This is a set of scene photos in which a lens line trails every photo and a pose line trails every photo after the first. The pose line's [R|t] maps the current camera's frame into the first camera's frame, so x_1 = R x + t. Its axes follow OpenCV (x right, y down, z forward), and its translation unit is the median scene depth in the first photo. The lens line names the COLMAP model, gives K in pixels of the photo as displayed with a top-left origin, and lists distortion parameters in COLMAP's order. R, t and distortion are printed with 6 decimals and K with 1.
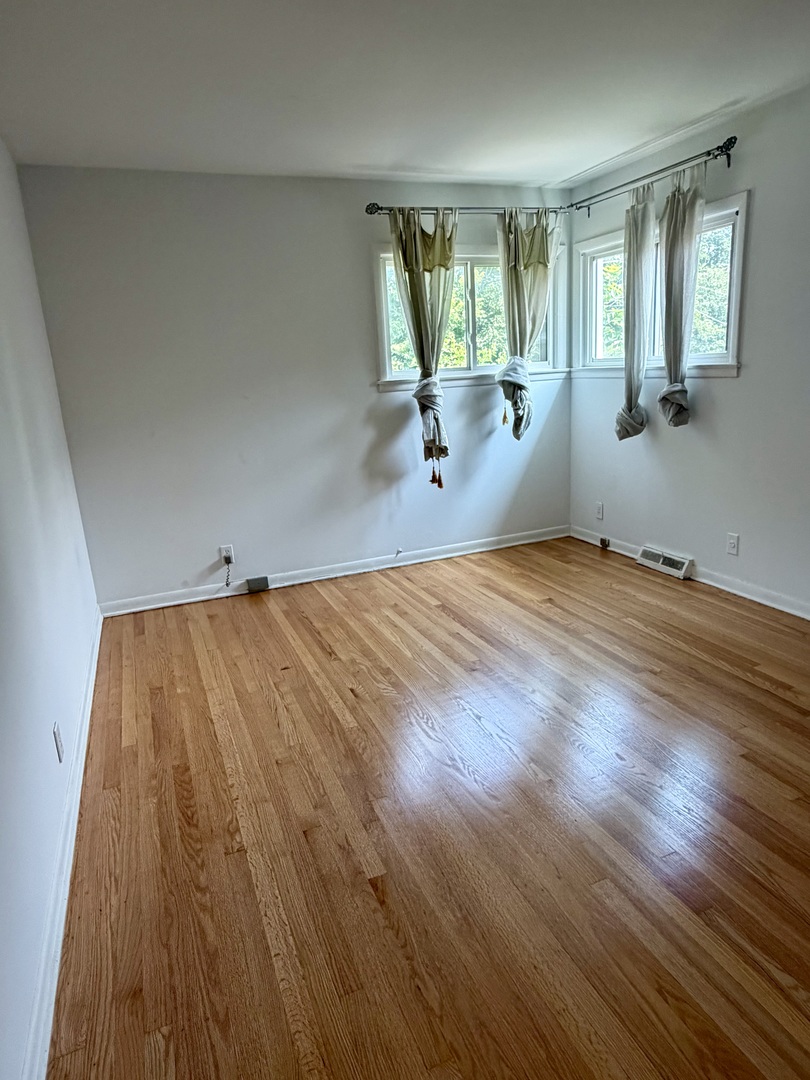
lens RADIAL K [[660.0, 0, 403.5], [0, 660.0, 537.6], [0, 0, 1]] dist [0.010645, -0.000421]
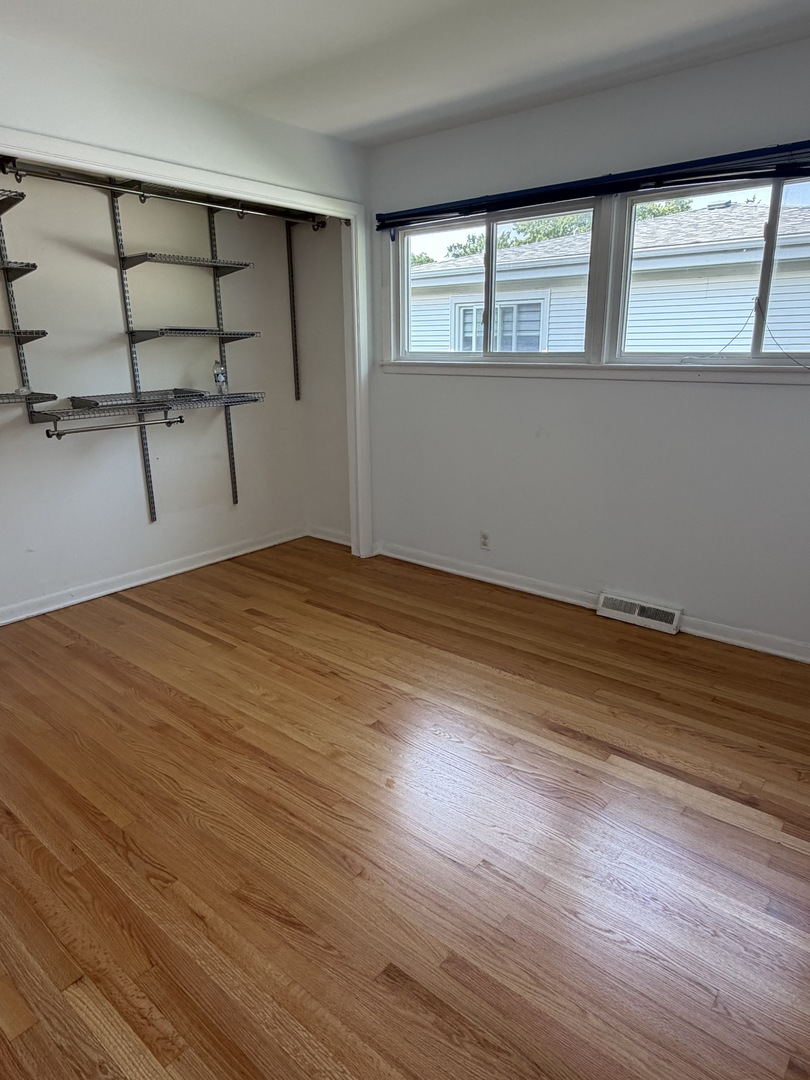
lens RADIAL K [[660.0, 0, 406.0], [0, 660.0, 534.0], [0, 0, 1]] dist [0.010645, -0.000421]
pose [[0.877183, -0.098572, 0.469928, -0.072169], [0.089068, 0.995119, 0.042478, -0.039666], [-0.471822, 0.004594, 0.881682, 0.154687]]
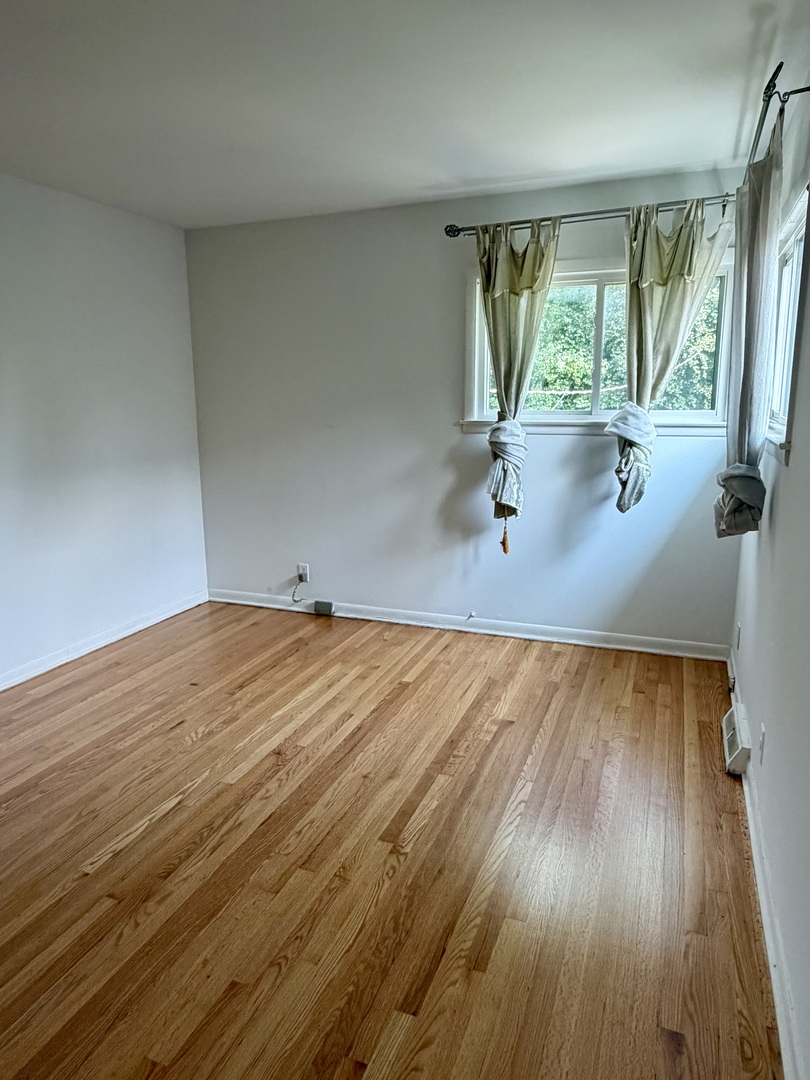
lens RADIAL K [[698.8, 0, 405.4], [0, 698.8, 540.8], [0, 0, 1]] dist [0.006680, 0.001390]
pose [[0.723215, 0.193728, -0.662895, 0.572770], [-0.205693, 0.976712, 0.061029, -0.124064], [0.659280, 0.092216, 0.746221, 0.272275]]
